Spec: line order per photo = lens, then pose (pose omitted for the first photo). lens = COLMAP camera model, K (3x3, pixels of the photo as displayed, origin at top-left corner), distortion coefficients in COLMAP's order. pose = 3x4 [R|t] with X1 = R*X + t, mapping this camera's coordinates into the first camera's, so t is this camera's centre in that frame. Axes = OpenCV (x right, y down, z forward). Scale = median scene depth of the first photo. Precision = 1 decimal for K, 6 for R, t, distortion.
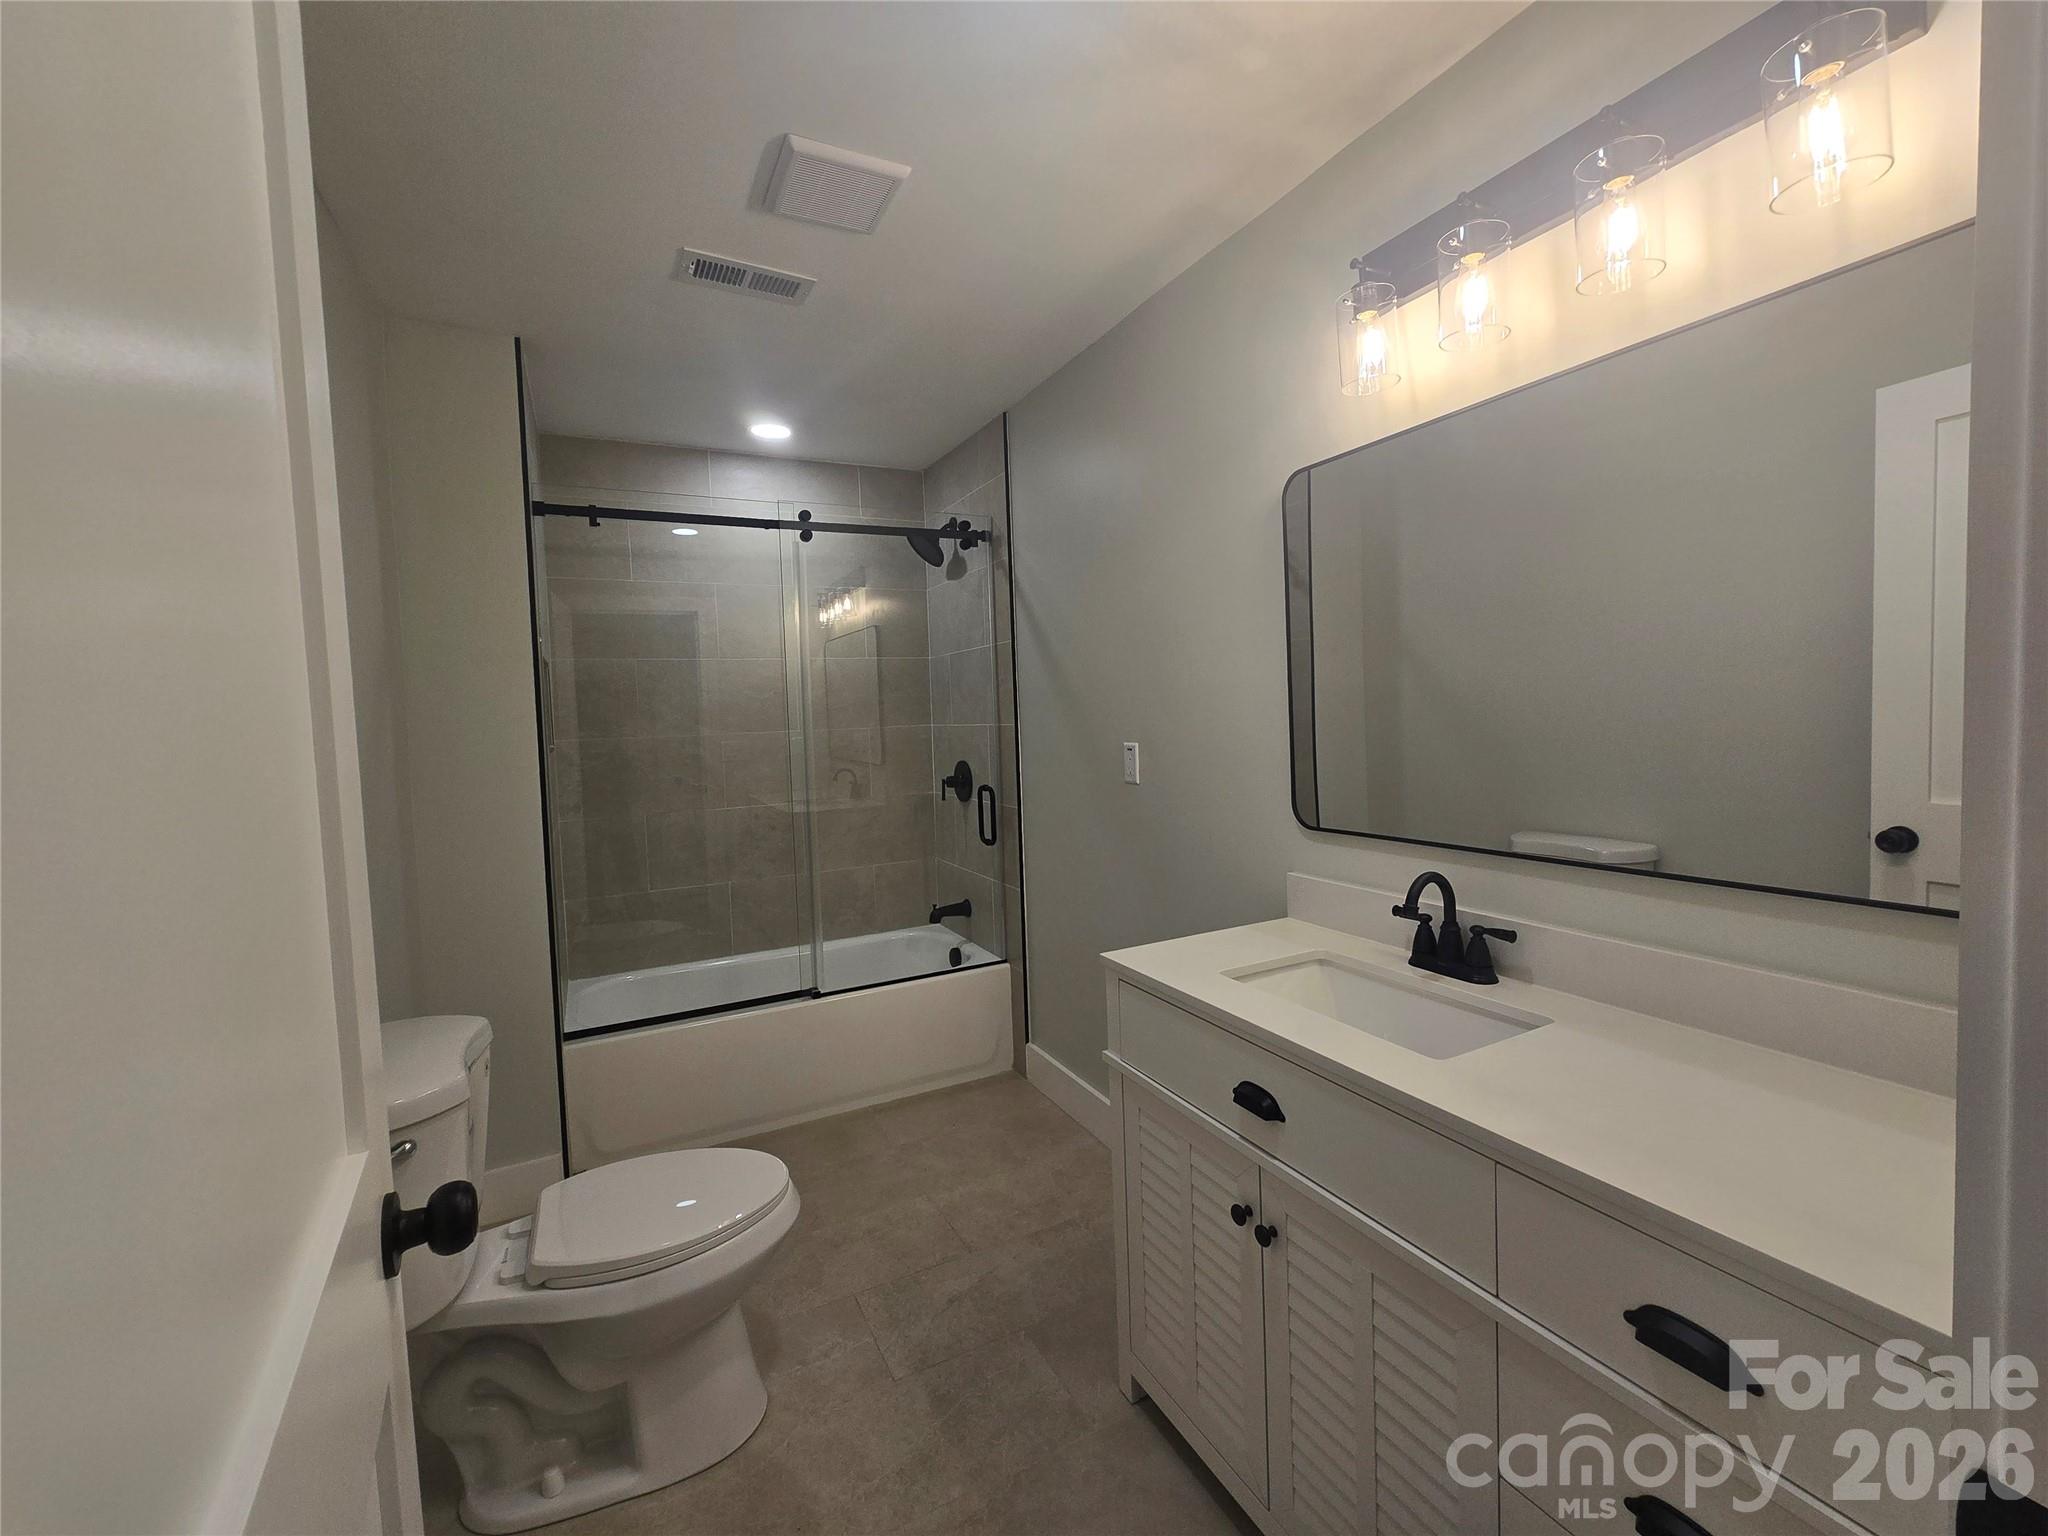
lens RADIAL K [[840.0, 0, 1024.2], [0, 840.0, 744.6], [0, 0, 1]] dist [-0.005758, 0.000662]
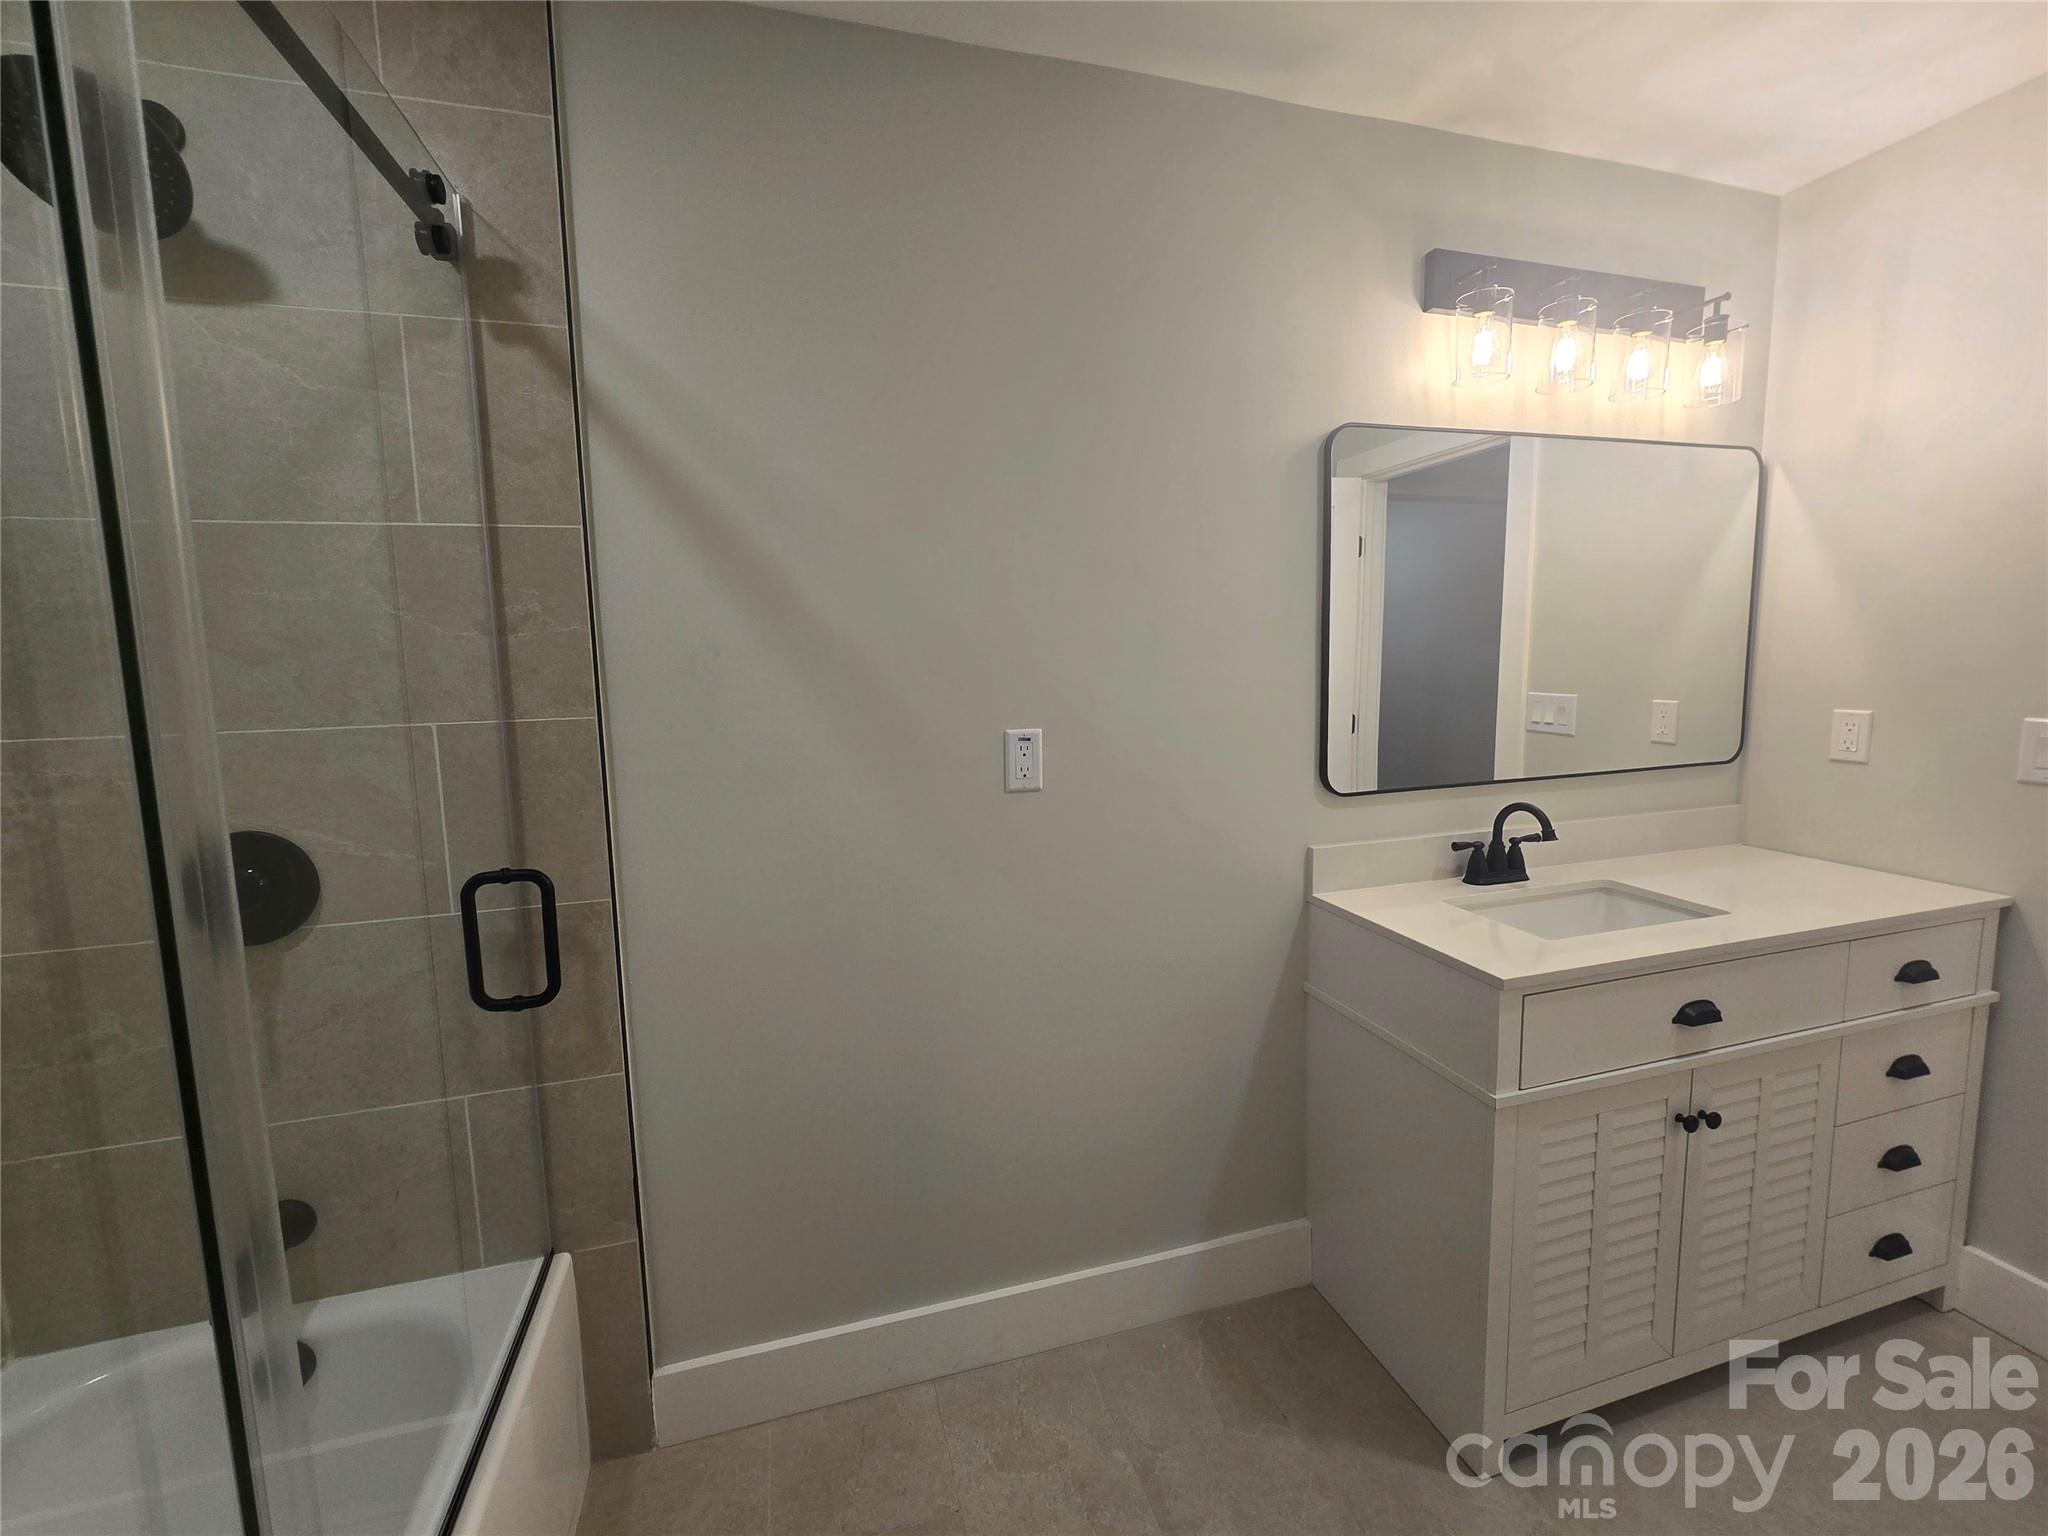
lens RADIAL K [[840.0, 0, 1024.2], [0, 840.0, 744.6], [0, 0, 1]] dist [-0.005758, 0.000662]
pose [[0.192924, -0.075389, 0.978313, -0.786384], [0.058692, 0.996145, 0.065189, -0.050514], [-0.979457, 0.044843, 0.196605, 1.334954]]
